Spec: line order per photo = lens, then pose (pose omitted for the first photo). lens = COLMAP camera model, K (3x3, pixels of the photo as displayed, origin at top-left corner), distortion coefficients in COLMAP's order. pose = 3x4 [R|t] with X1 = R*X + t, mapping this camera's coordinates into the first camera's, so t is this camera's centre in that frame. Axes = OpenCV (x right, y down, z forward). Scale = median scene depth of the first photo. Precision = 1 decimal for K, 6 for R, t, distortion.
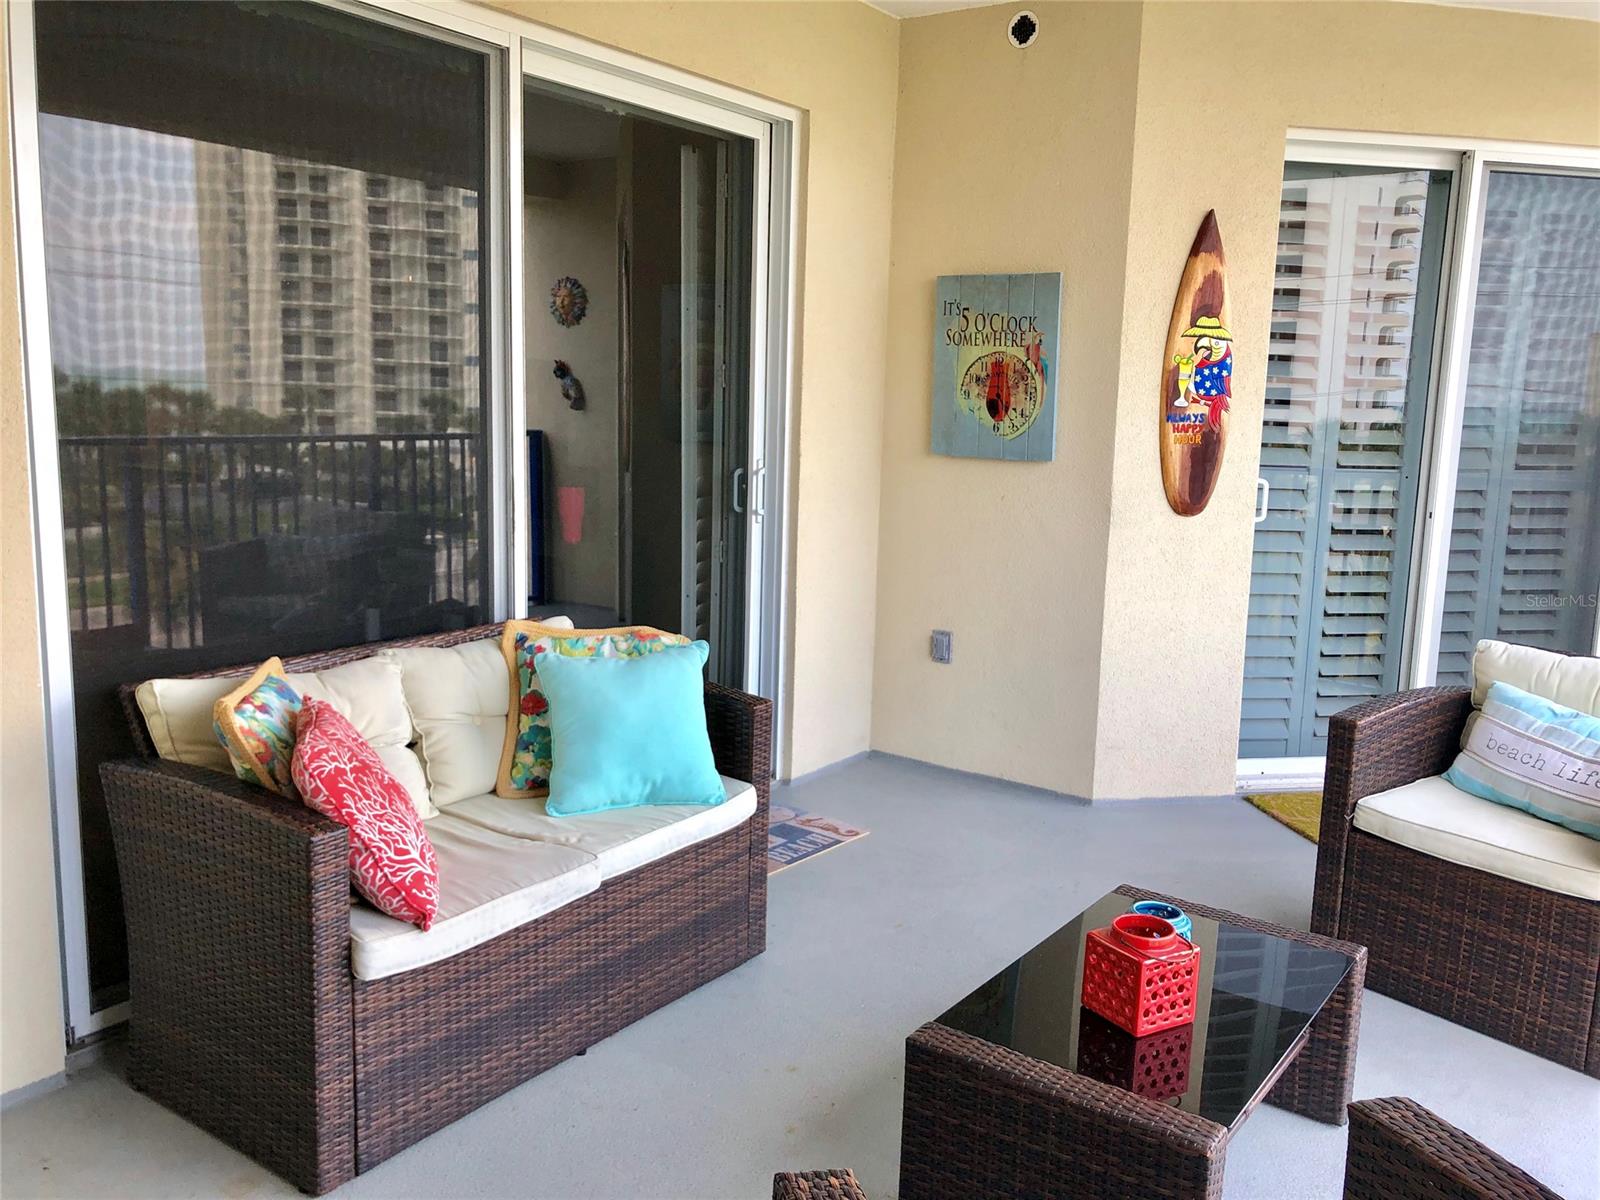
lens RADIAL K [[1305.0, 0, 805.8], [0, 1305.0, 594.2], [0, 0, 1]] dist [0.051535, -0.076066]
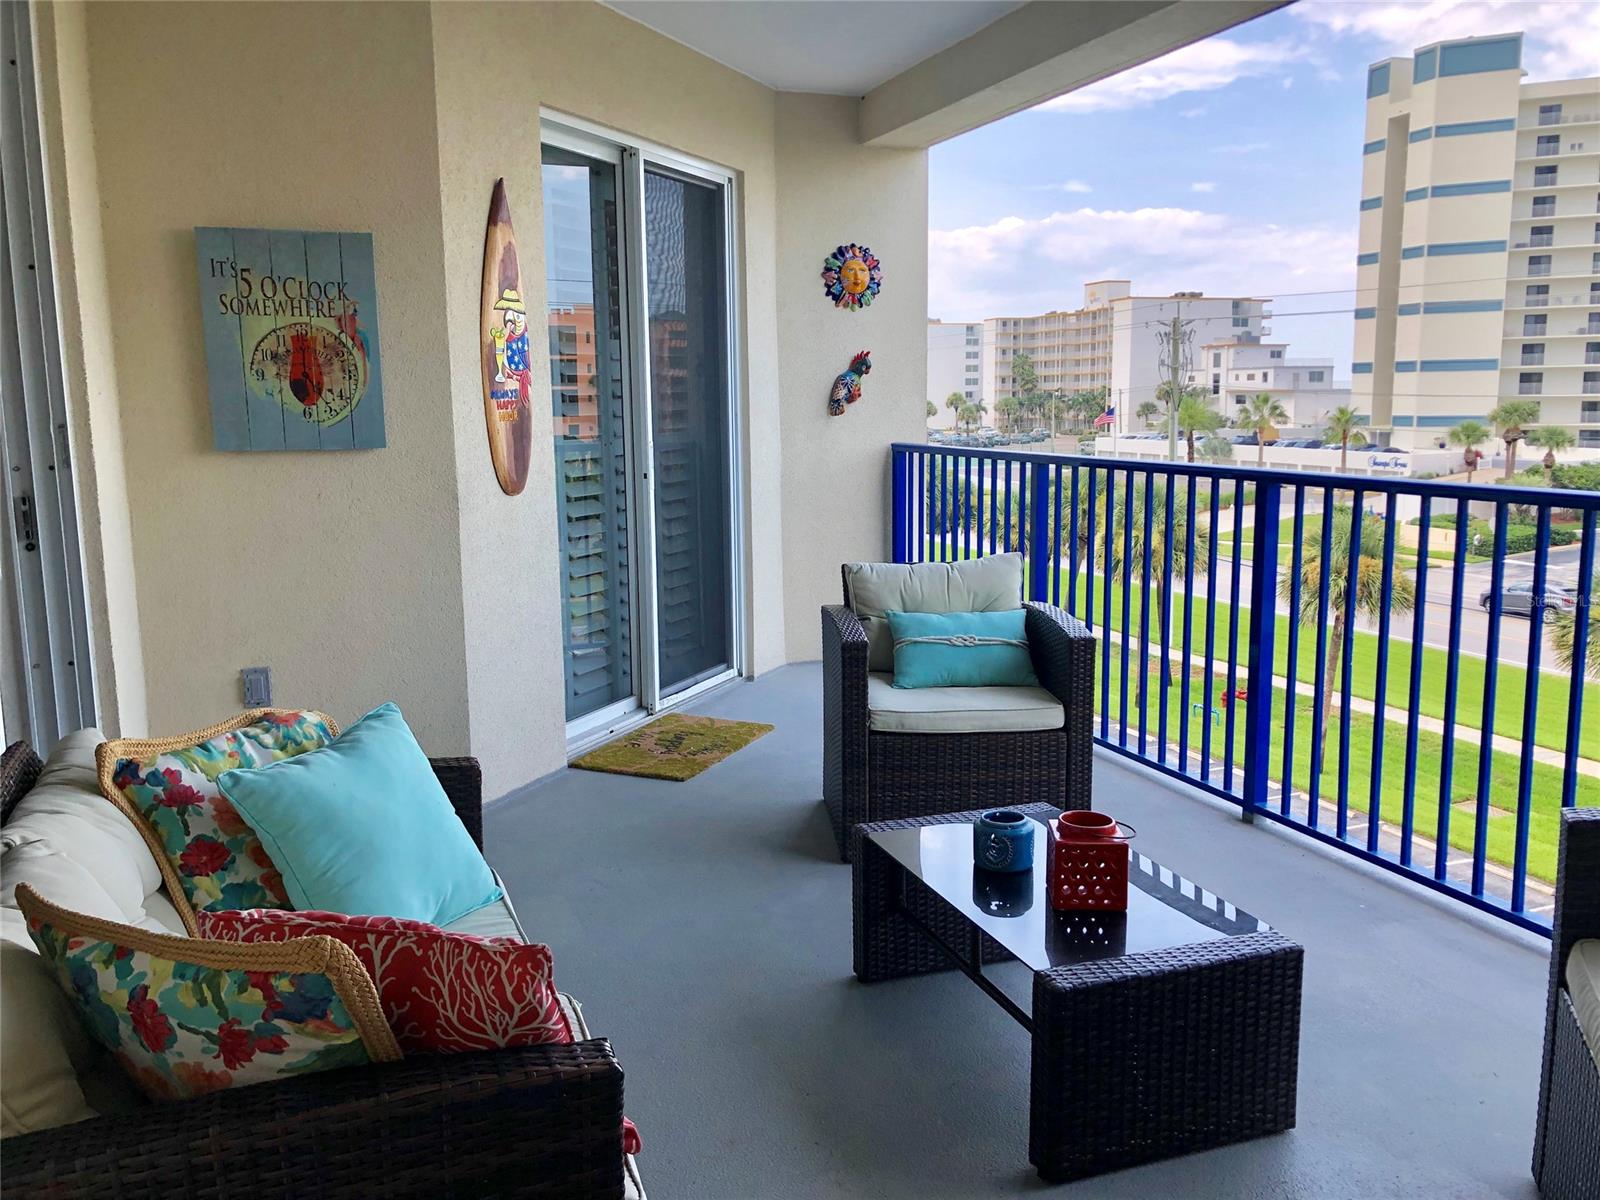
lens RADIAL K [[1305.0, 0, 805.8], [0, 1305.0, 594.2], [0, 0, 1]] dist [0.051535, -0.076066]
pose [[0.557395, -0.160055, 0.814674, -0.397060], [0.154736, 0.984076, 0.087467, -0.038845], [-0.815701, 0.077305, 0.573285, 0.274253]]
